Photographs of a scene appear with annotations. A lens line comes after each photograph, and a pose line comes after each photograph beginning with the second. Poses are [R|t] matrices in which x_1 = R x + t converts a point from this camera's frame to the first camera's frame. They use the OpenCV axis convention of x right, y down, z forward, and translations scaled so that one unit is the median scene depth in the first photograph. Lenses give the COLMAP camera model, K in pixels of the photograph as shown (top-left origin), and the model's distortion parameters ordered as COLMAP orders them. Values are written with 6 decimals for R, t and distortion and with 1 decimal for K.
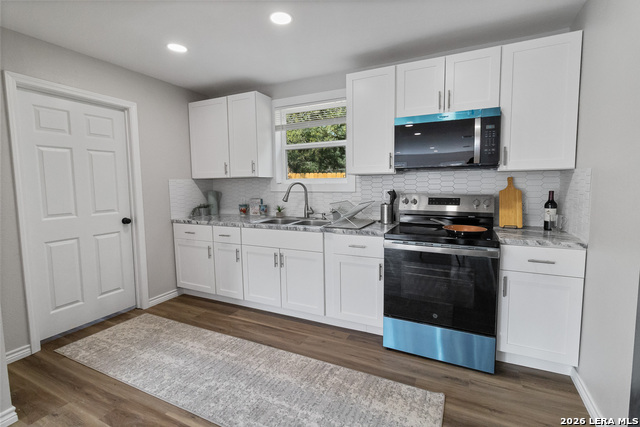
lens RADIAL K [[301.5, 0, 318.6], [0, 301.5, 205.4], [0, 0, 1]] dist [0.000001, 0.000098]
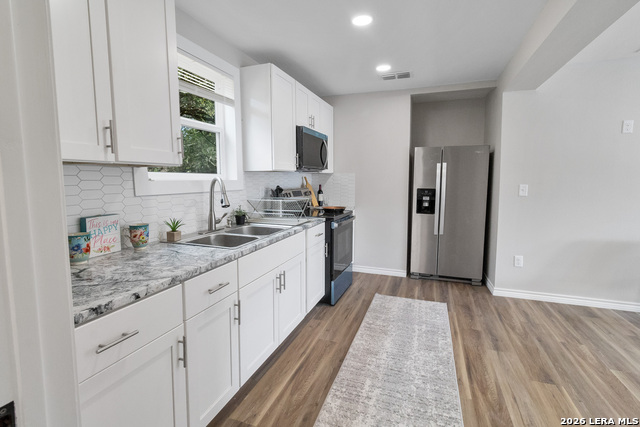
lens RADIAL K [[300.9, 0, 333.1], [0, 300.9, 207.4], [0, 0, 1]] dist [-0.005584, -0.000704]
pose [[-0.151032, -0.082040, 0.985119, -0.999396], [0.077529, 0.992498, 0.094541, -0.071862], [-0.985484, 0.090654, -0.143539, 1.111091]]
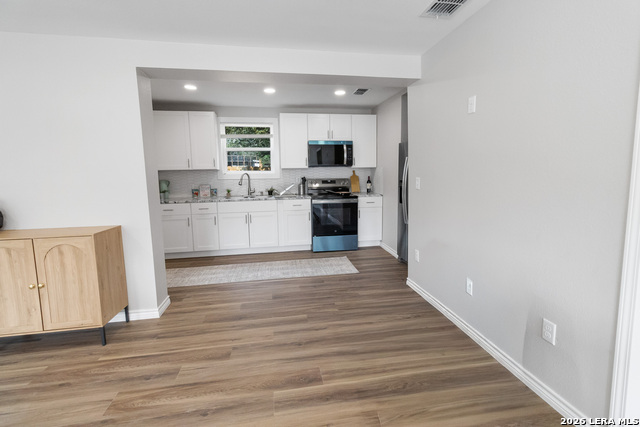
lens RADIAL K [[301.5, 0, 318.6], [0, 301.5, 205.4], [0, 0, 1]] dist [0.000001, 0.000098]
pose [[0.808452, -0.059284, 0.585569, -0.917798], [0.049310, 0.998239, 0.032984, 0.080371], [-0.586493, 0.002208, 0.809951, -0.682665]]
